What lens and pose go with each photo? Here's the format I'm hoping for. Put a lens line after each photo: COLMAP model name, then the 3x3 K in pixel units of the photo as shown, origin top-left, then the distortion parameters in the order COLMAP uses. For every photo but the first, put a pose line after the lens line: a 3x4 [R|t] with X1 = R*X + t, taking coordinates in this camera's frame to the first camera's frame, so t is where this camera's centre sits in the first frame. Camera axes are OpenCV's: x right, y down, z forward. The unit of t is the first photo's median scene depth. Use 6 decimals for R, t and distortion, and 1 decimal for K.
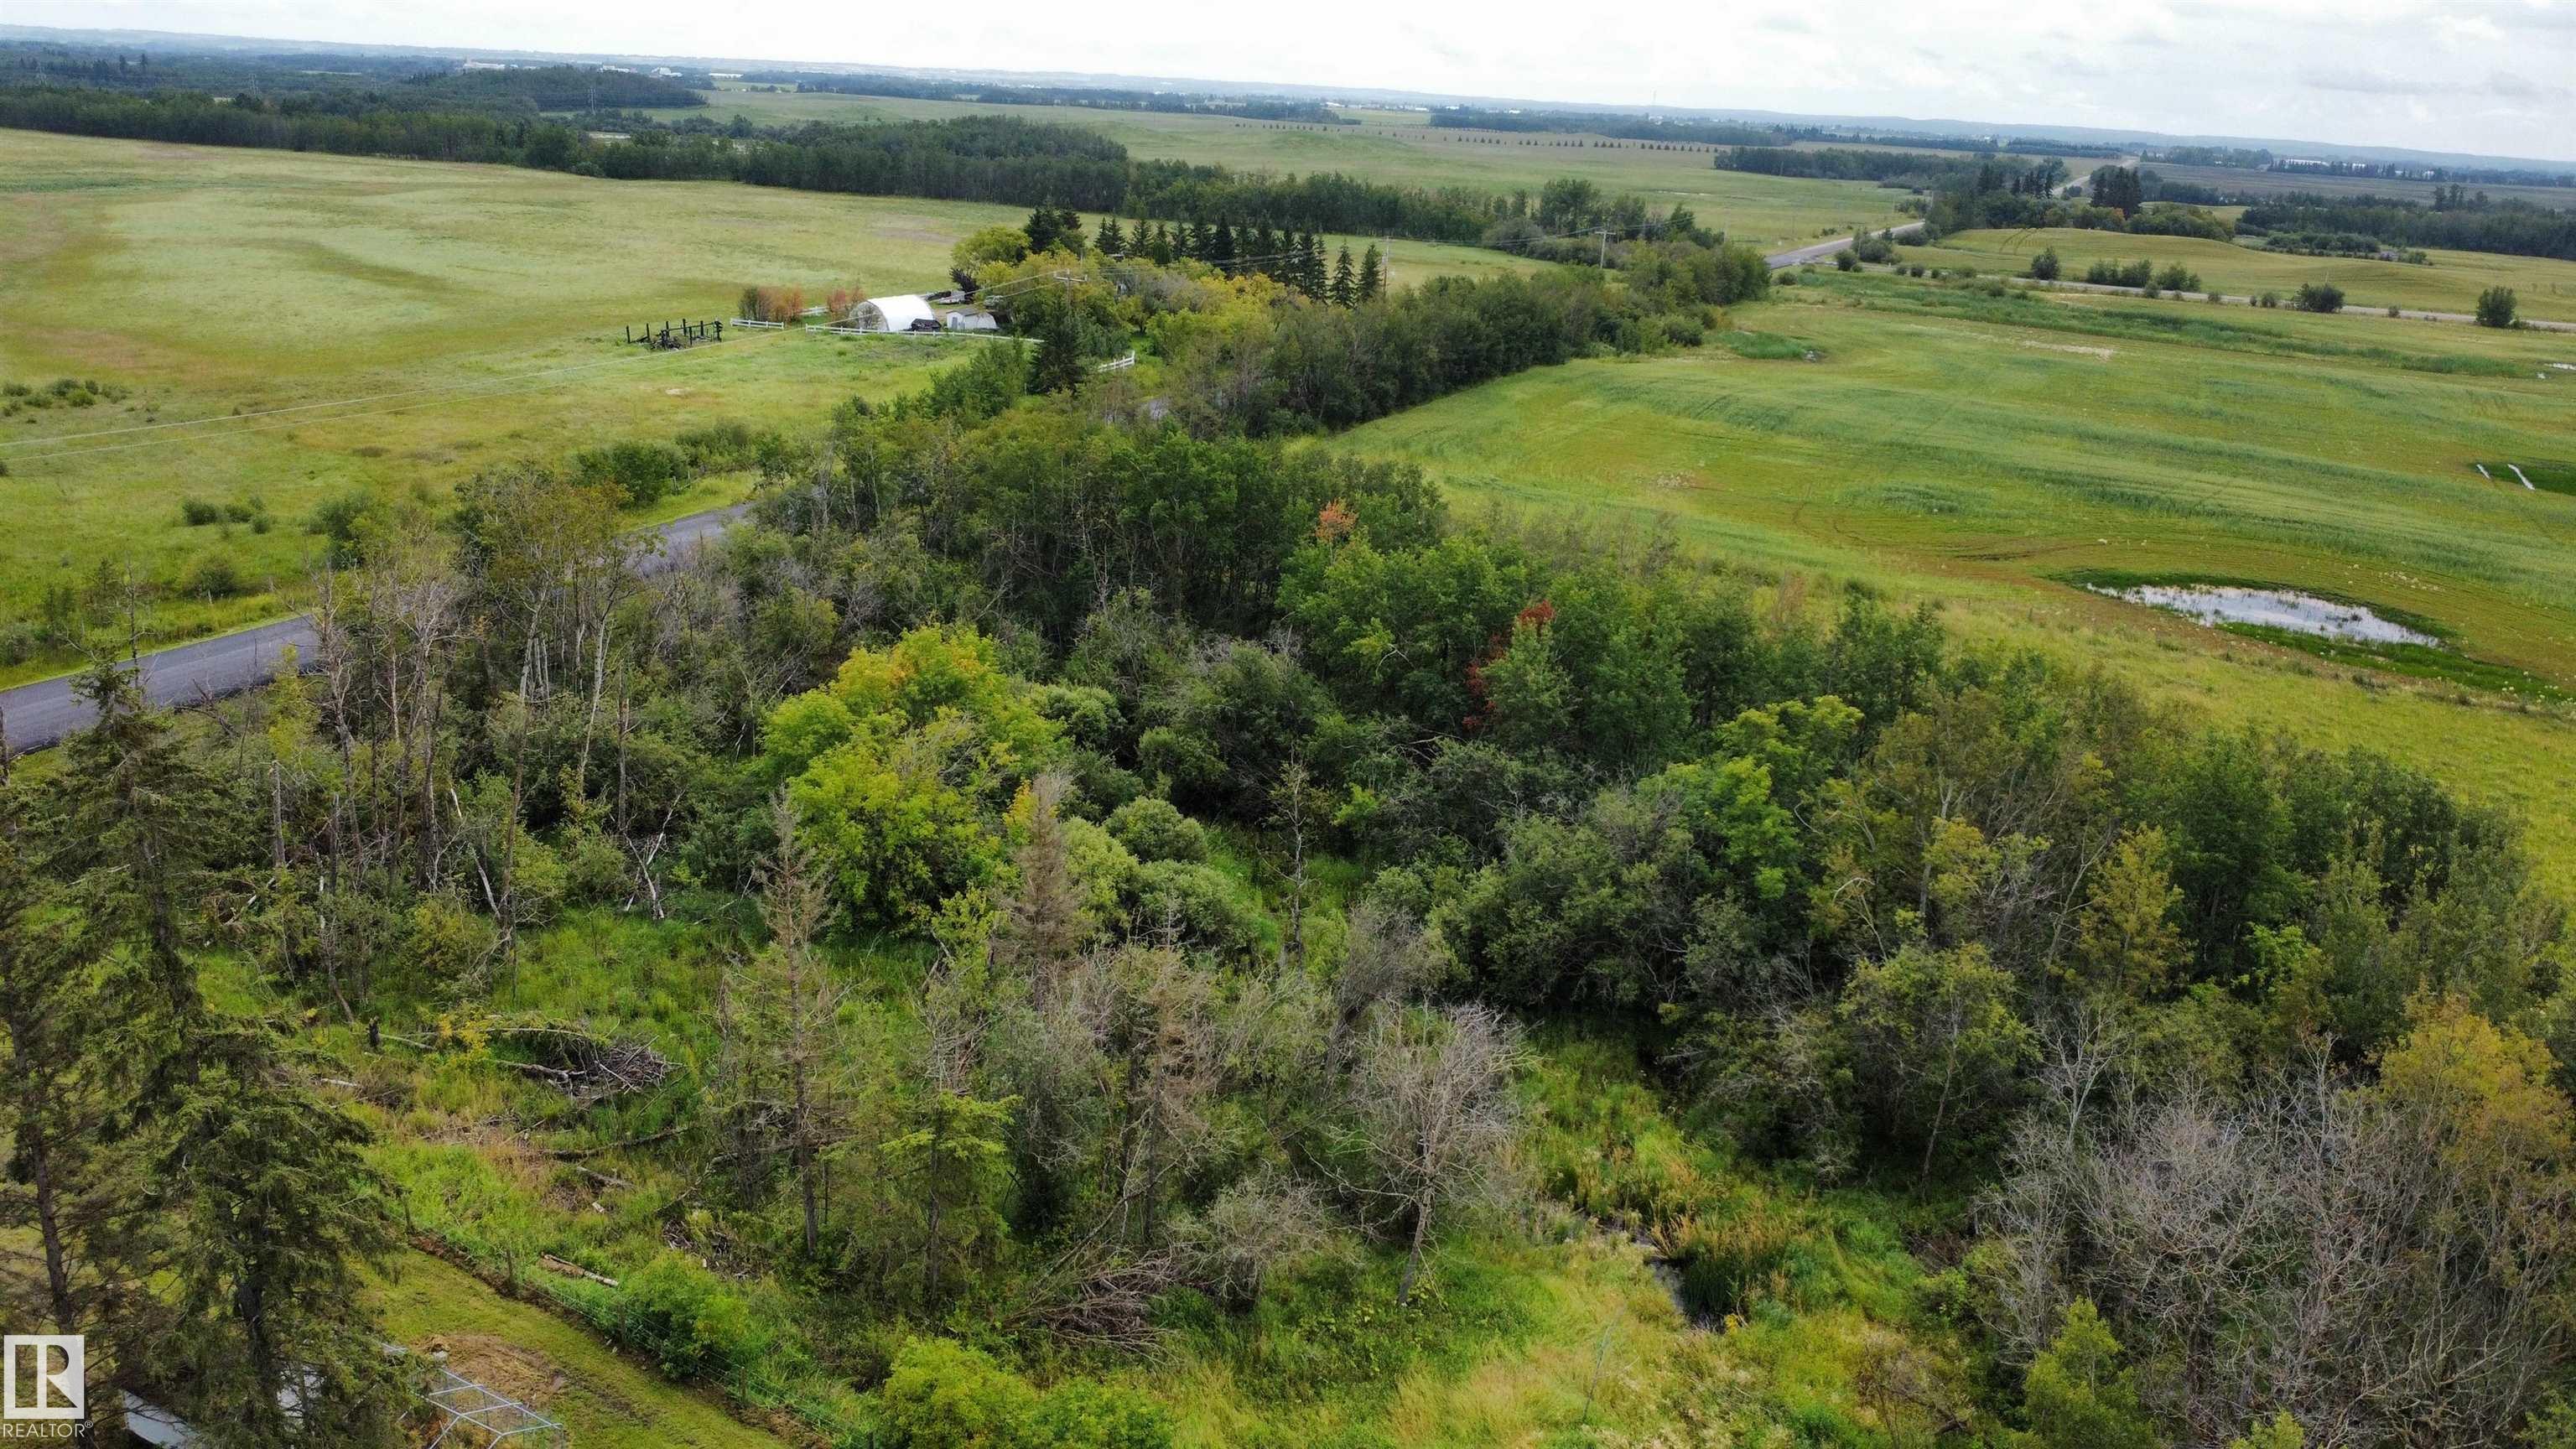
lens RADIAL K [[1861.4, 0, 1281.8], [0, 1861.4, 731.8], [0, 0, 1]] dist [-0.026508, -0.008909]
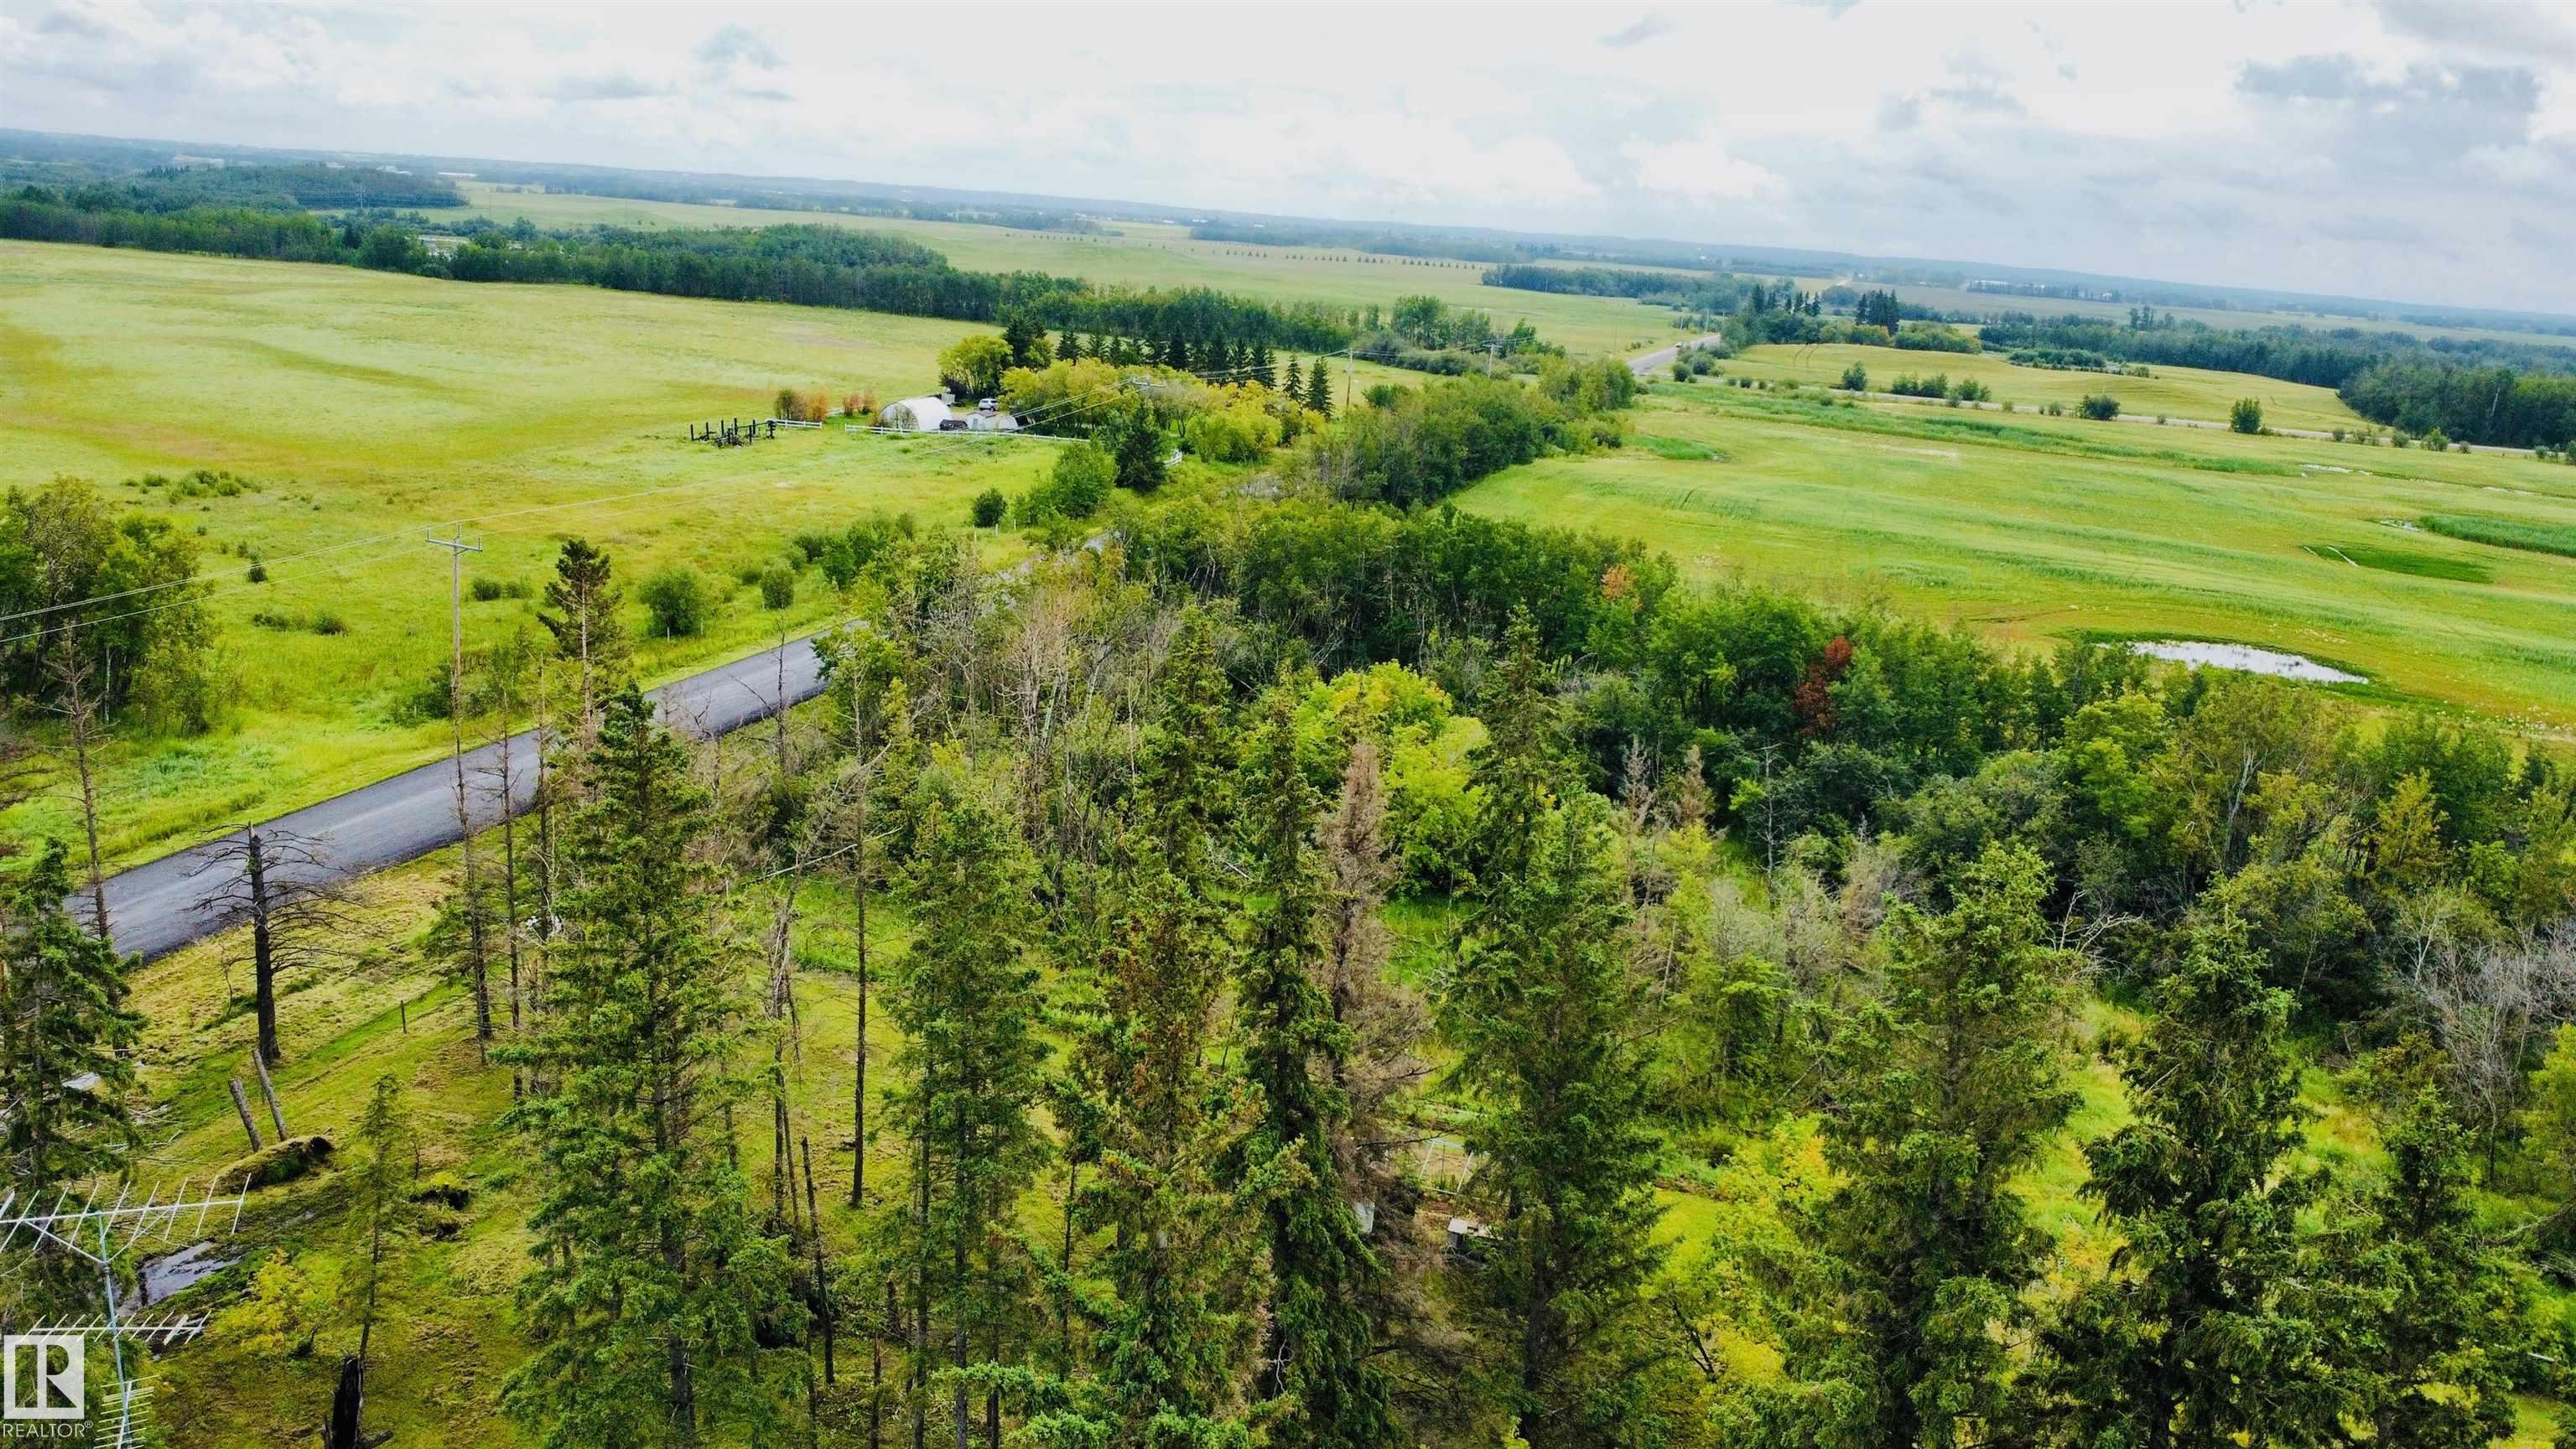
lens RADIAL K [[1861.4, 0, 1284.1], [0, 1861.4, 723.3], [0, 0, 1]] dist [-0.026508, -0.008909]
pose [[0.990426, -0.016525, 0.137049, -0.094405], [0.024670, 0.998015, -0.057950, 0.011856], [-0.135819, 0.060776, 0.988868, -0.046895]]
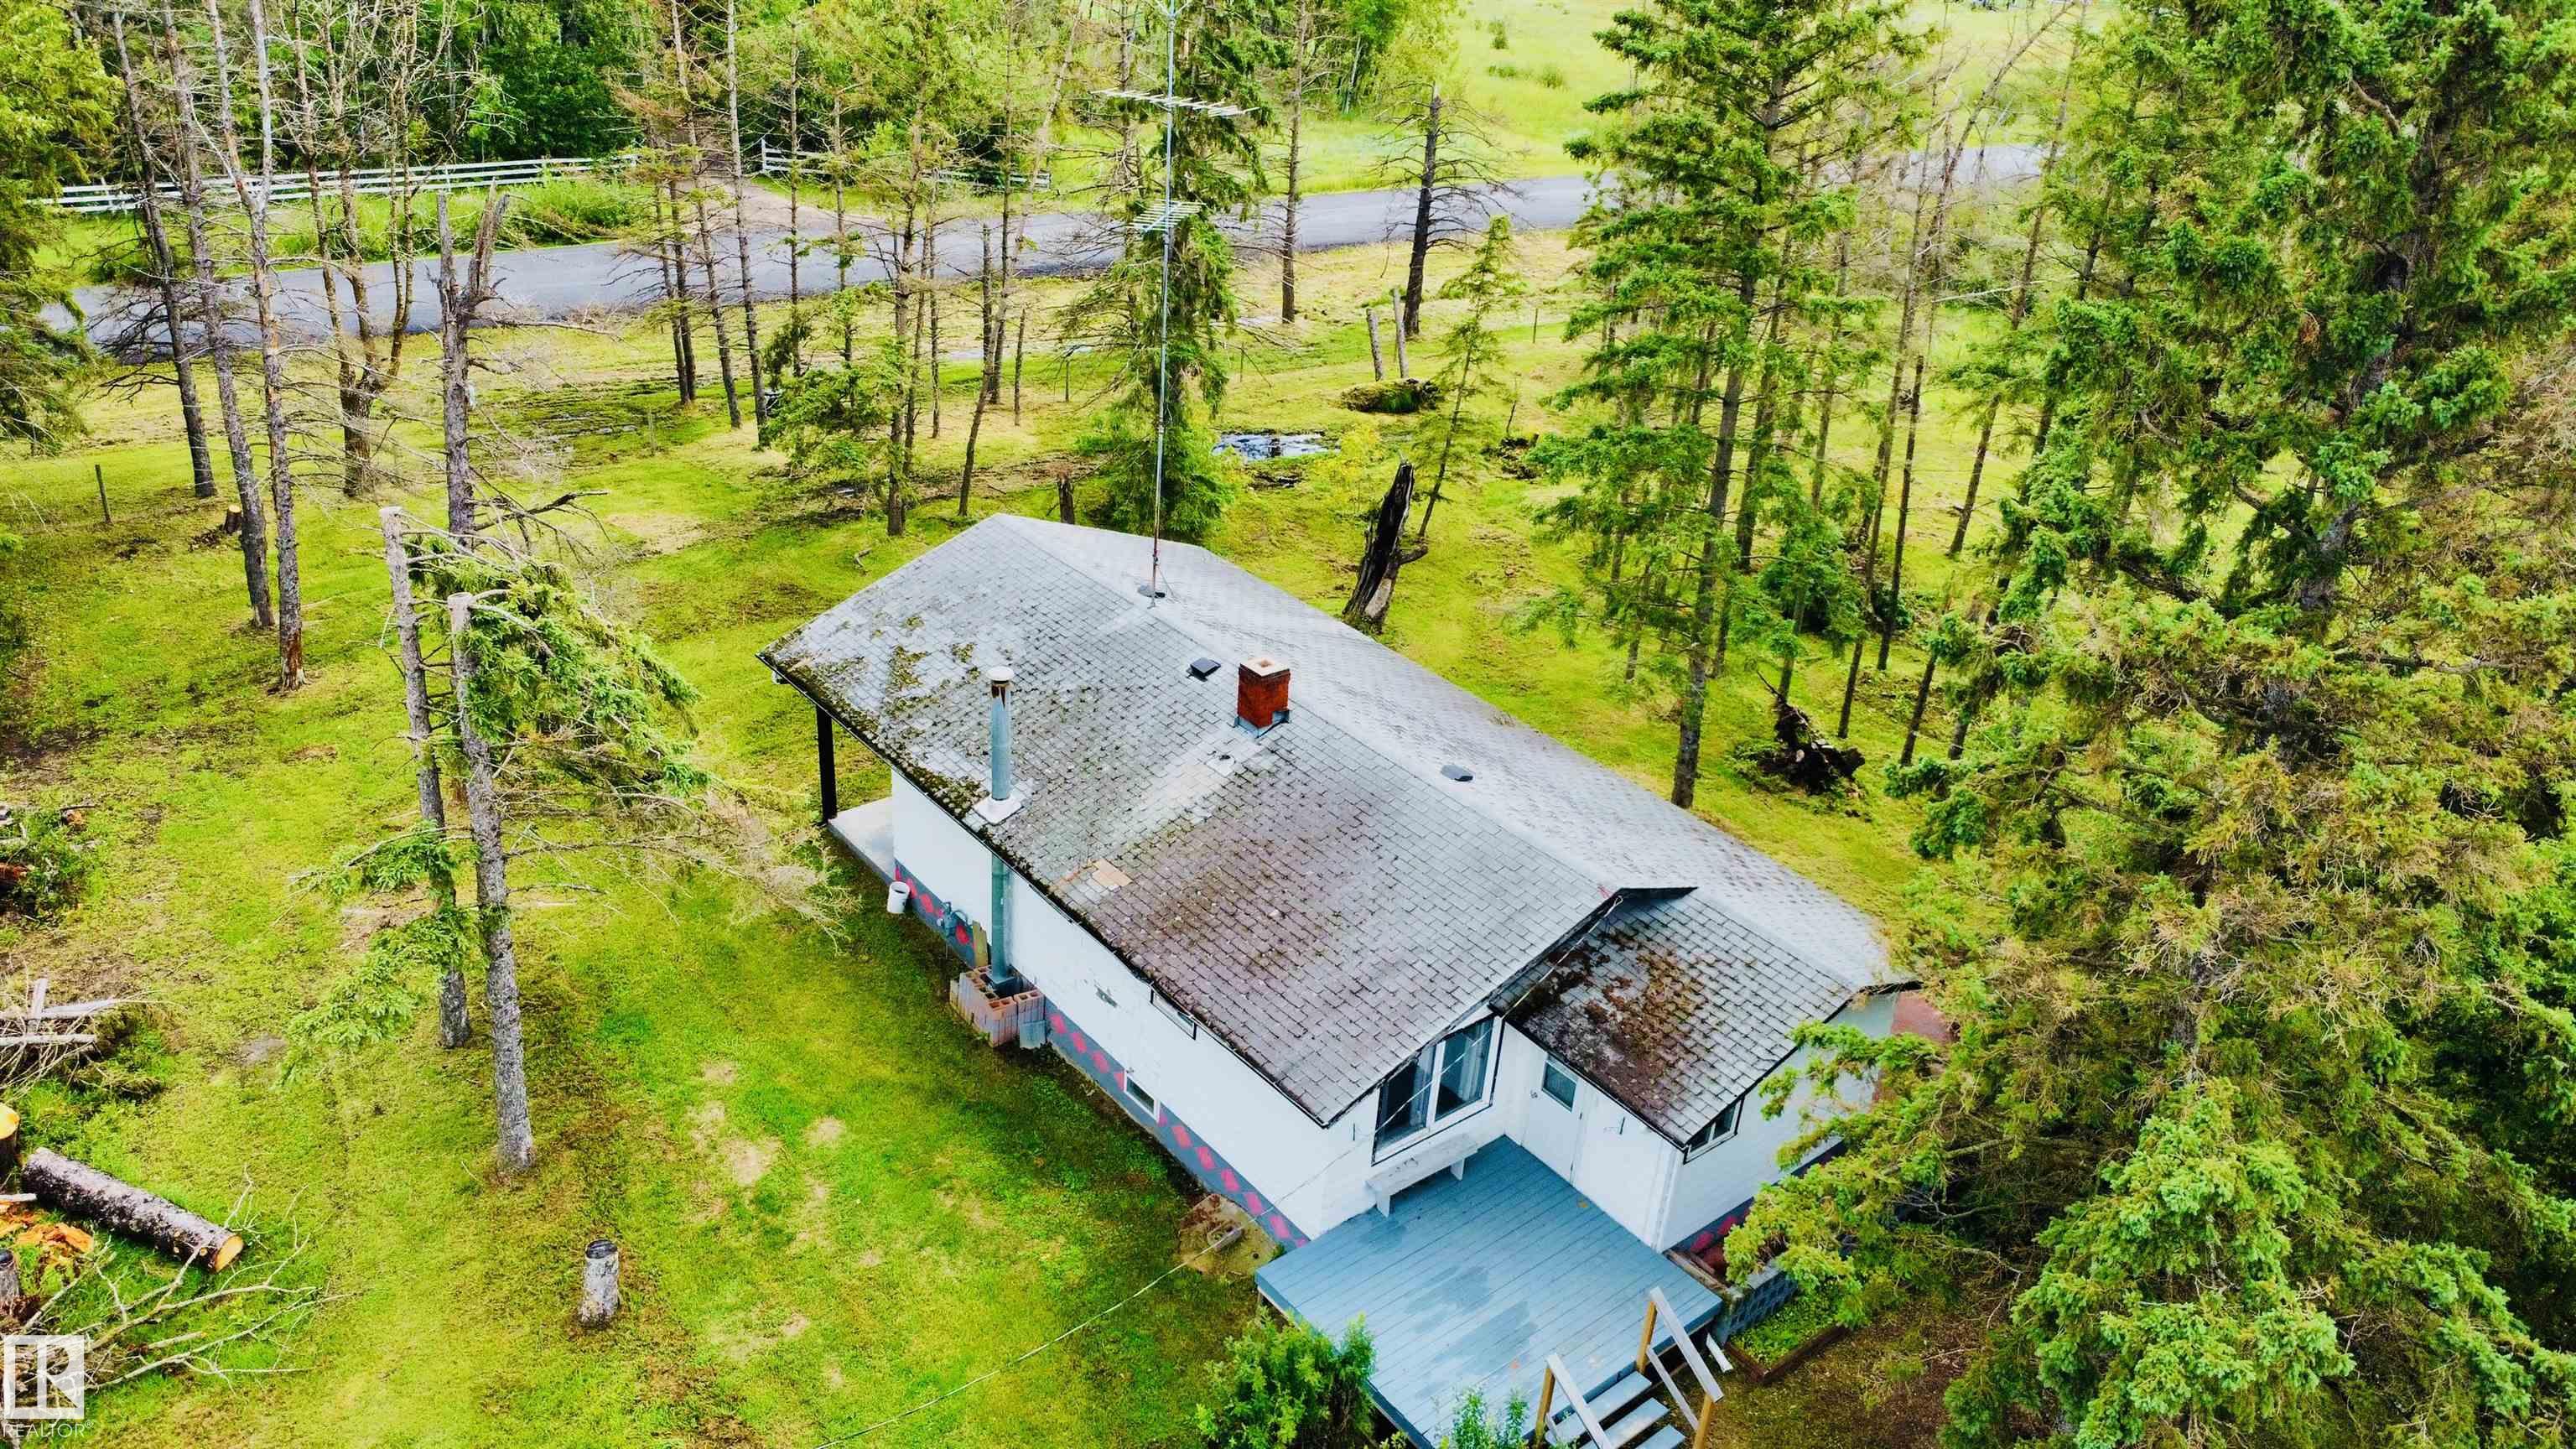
lens RADIAL K [[1861.4, 0, 1279.5], [0, 1861.4, 715.0], [0, 0, 1]] dist [-0.026508, -0.008909]
pose [[0.877152, 0.228566, -0.422328, -0.092595], [-0.182240, 0.972111, 0.147609, 0.043530], [0.444288, -0.052511, 0.894344, -0.027660]]
